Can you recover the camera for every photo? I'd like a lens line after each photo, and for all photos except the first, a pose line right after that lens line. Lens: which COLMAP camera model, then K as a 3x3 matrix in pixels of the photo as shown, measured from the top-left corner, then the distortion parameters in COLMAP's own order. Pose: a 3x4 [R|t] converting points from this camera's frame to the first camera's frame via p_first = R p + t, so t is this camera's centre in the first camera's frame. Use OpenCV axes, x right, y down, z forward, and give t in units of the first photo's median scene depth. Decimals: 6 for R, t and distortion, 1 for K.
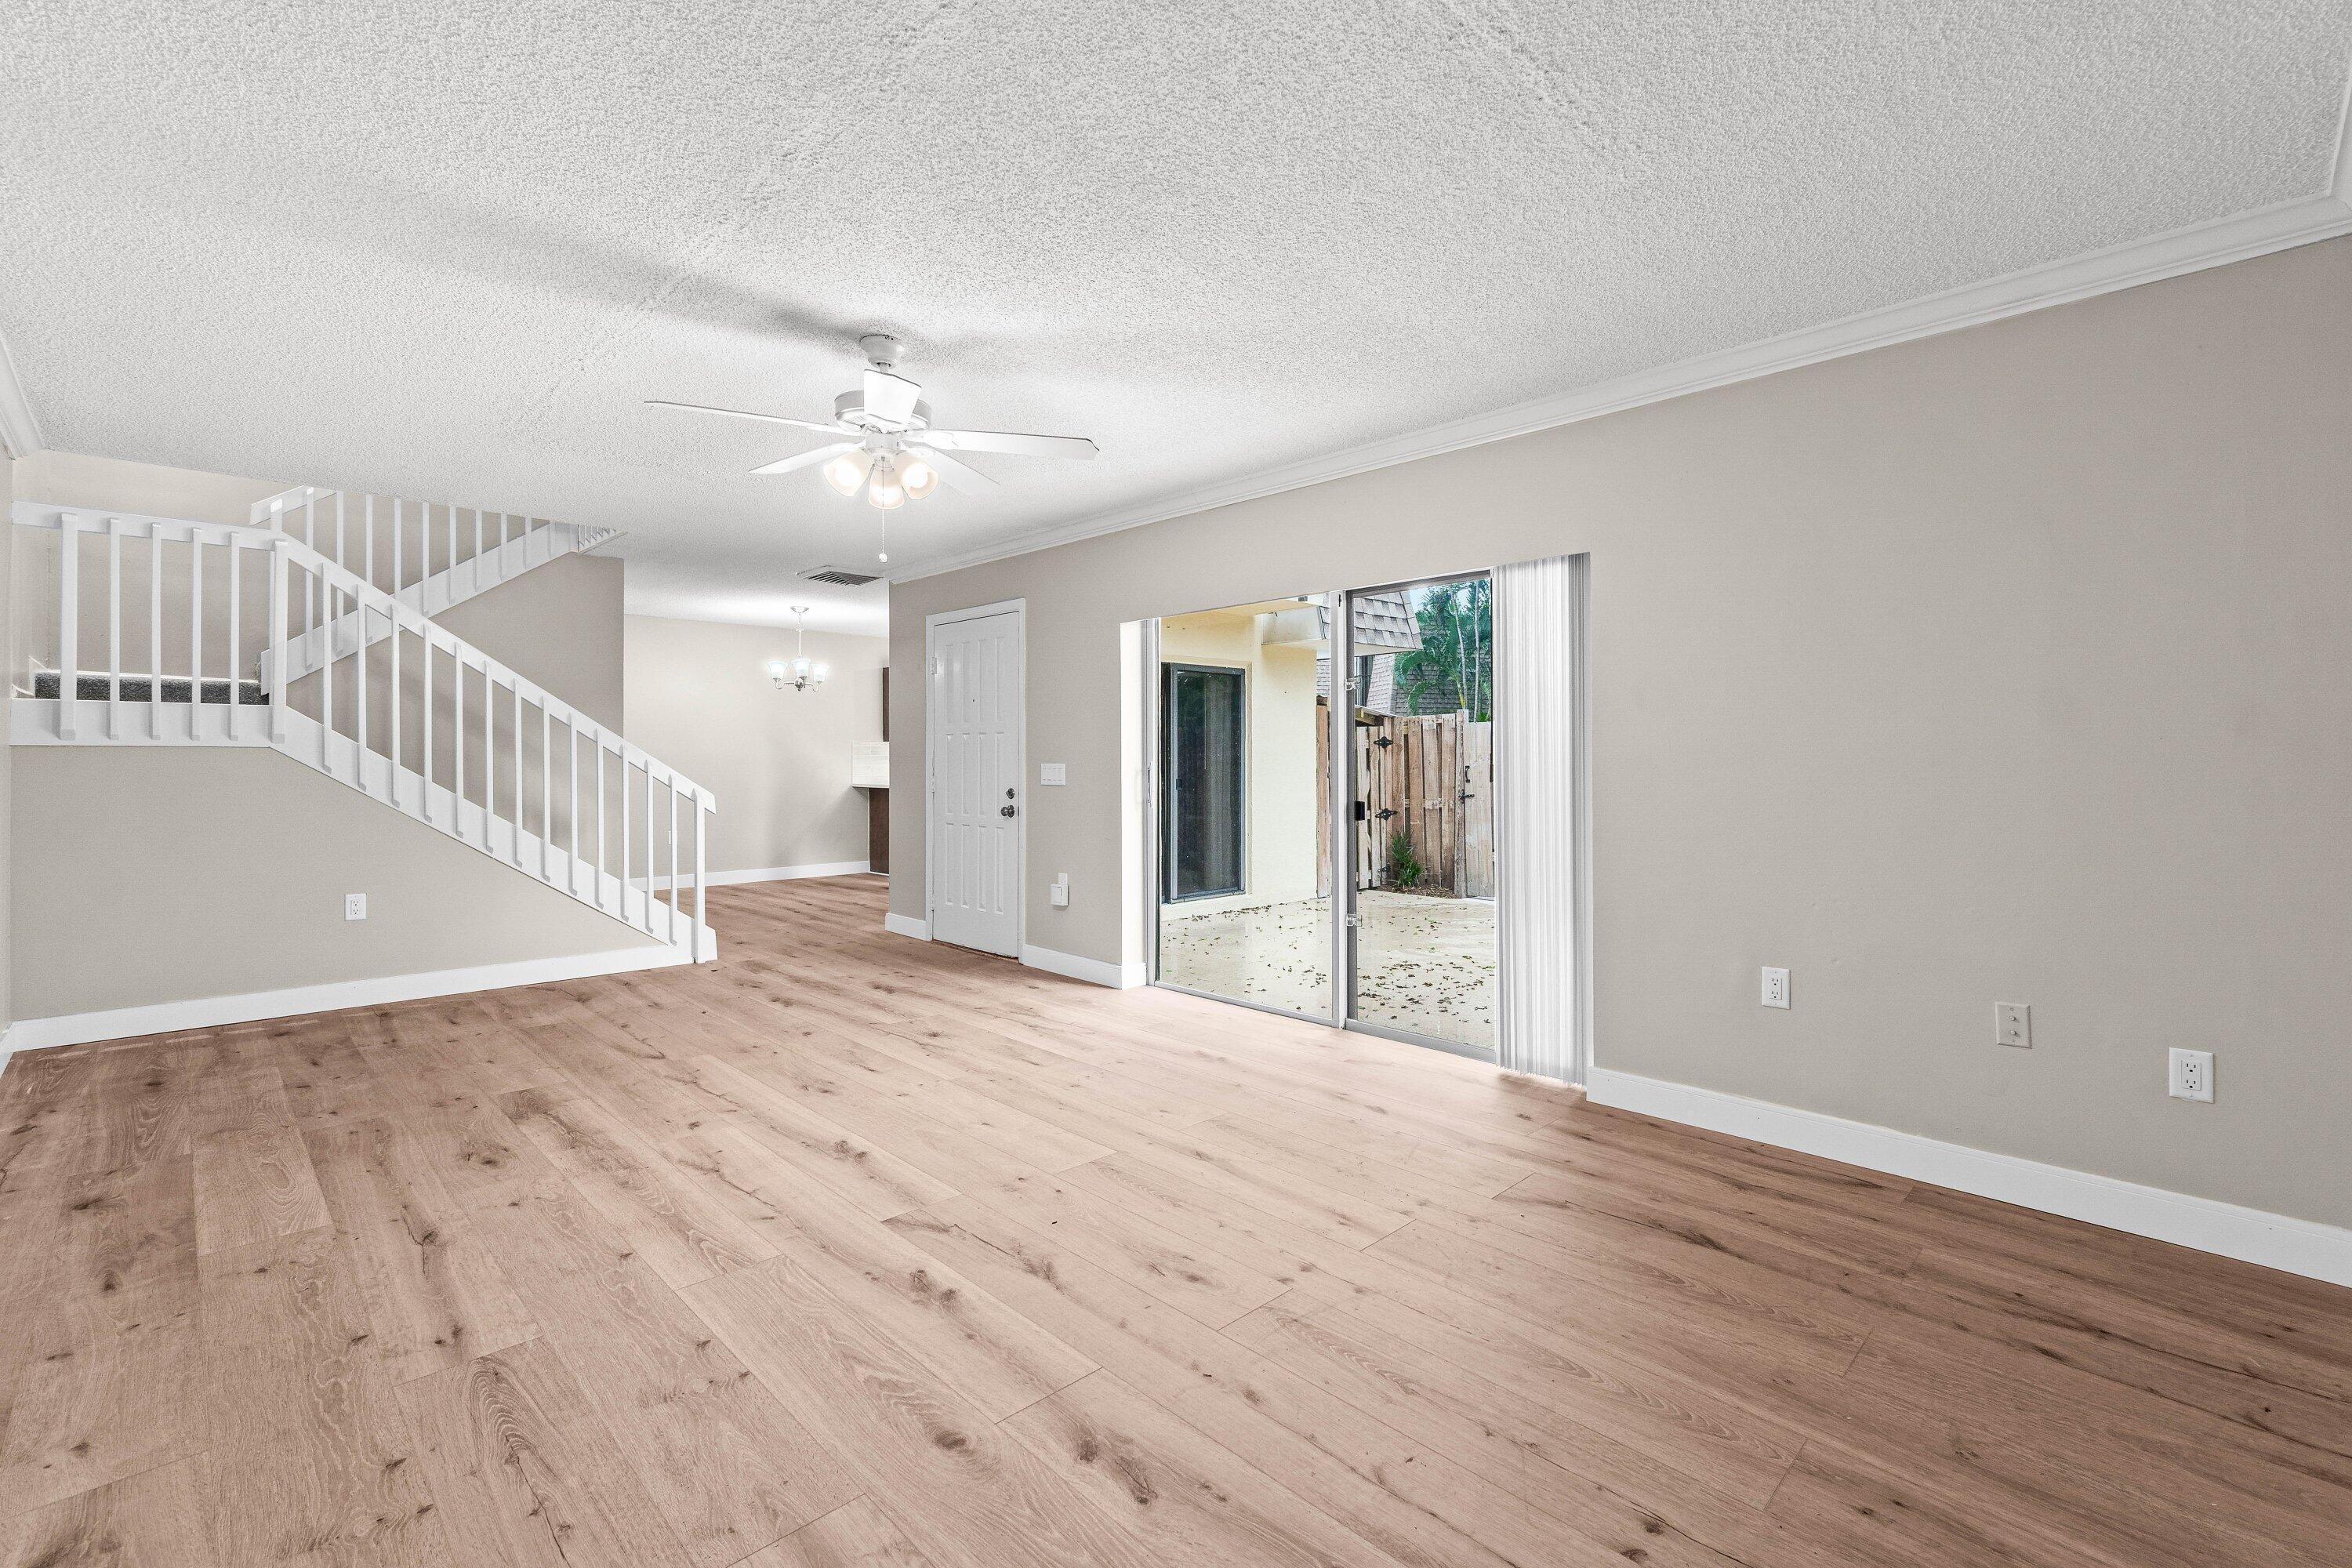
lens RADIAL K [[1018.8, 0, 1165.9], [0, 1018.8, 760.0], [0, 0, 1]] dist [-0.004748, 0.000341]
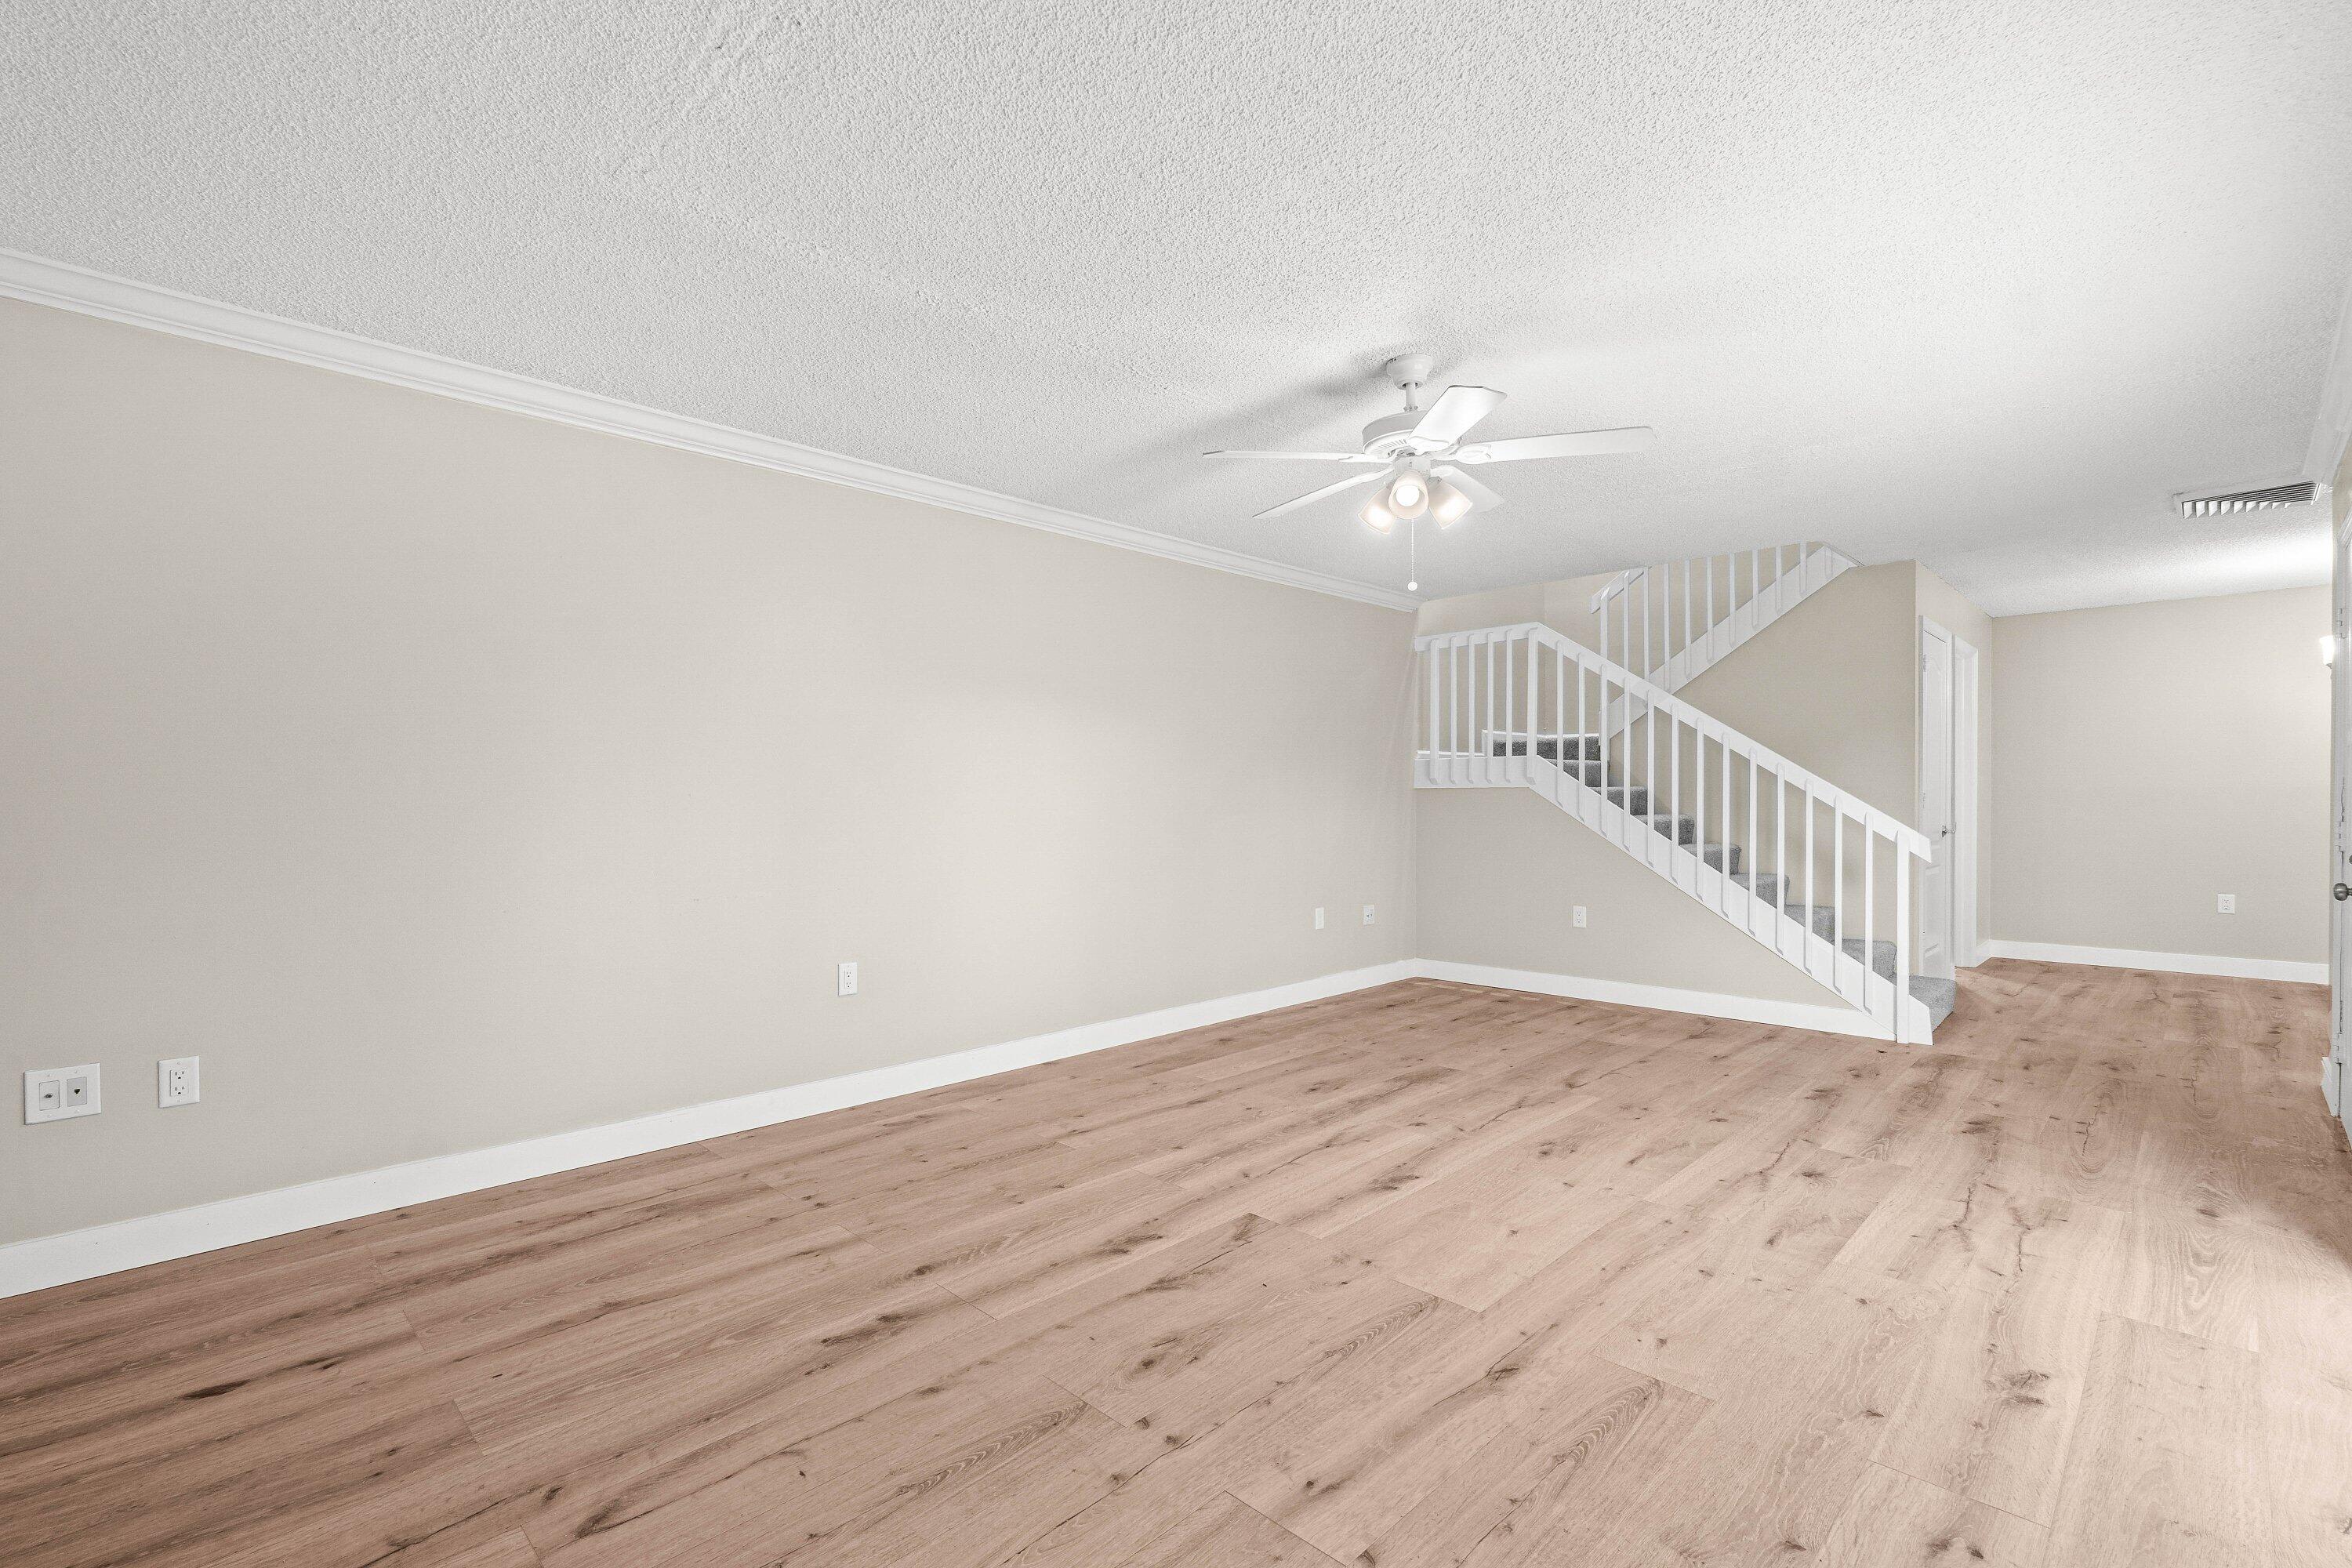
lens RADIAL K [[1055.9, 0, 1163.6], [0, 1055.9, 786.5], [0, 0, 1]] dist [-0.008112, 0.000364]
pose [[0.012119, -0.011374, -0.999862, 0.749493], [0.002192, 0.999933, -0.011348, 0.001990], [0.999924, -0.002054, 0.012144, 0.768803]]
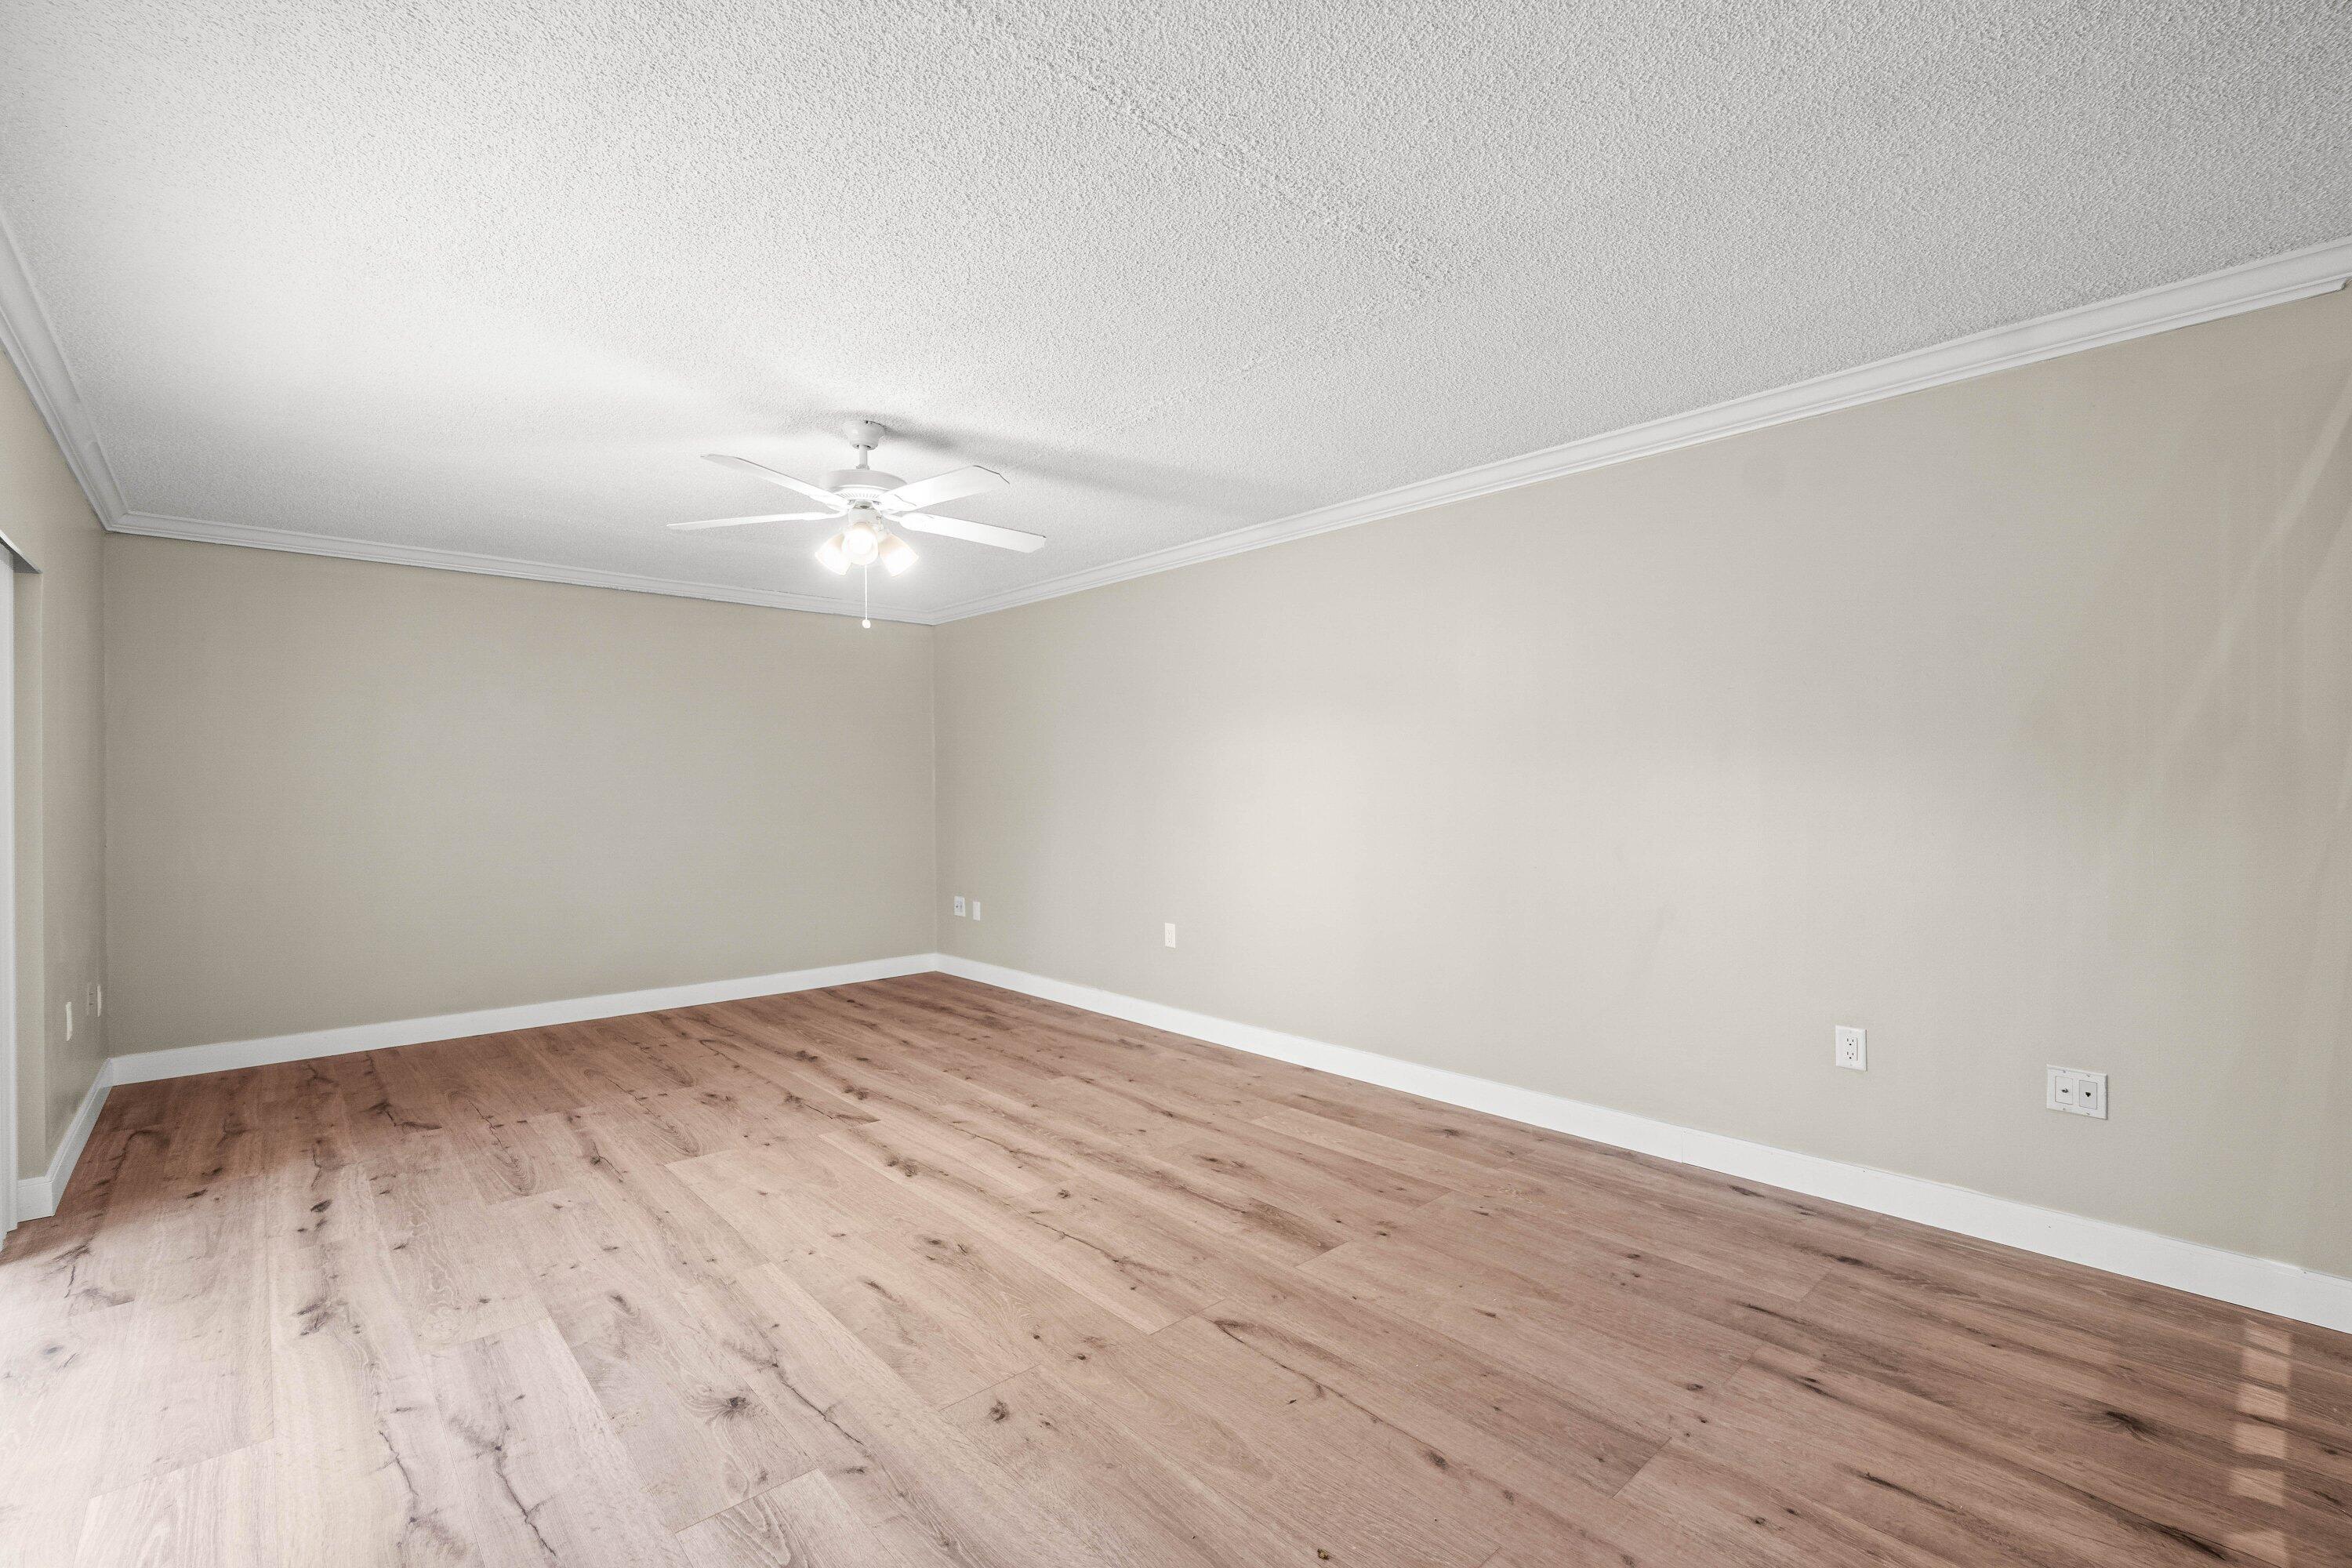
lens RADIAL K [[1025.8, 0, 1167.6], [0, 1025.8, 787.1], [0, 0, 1]] dist [-0.009092, -0.000484]
pose [[-0.999259, 0.002541, 0.038402, -0.650762], [0.002628, 0.999994, 0.002211, -0.028976], [-0.038396, 0.002310, -0.999260, 2.127567]]
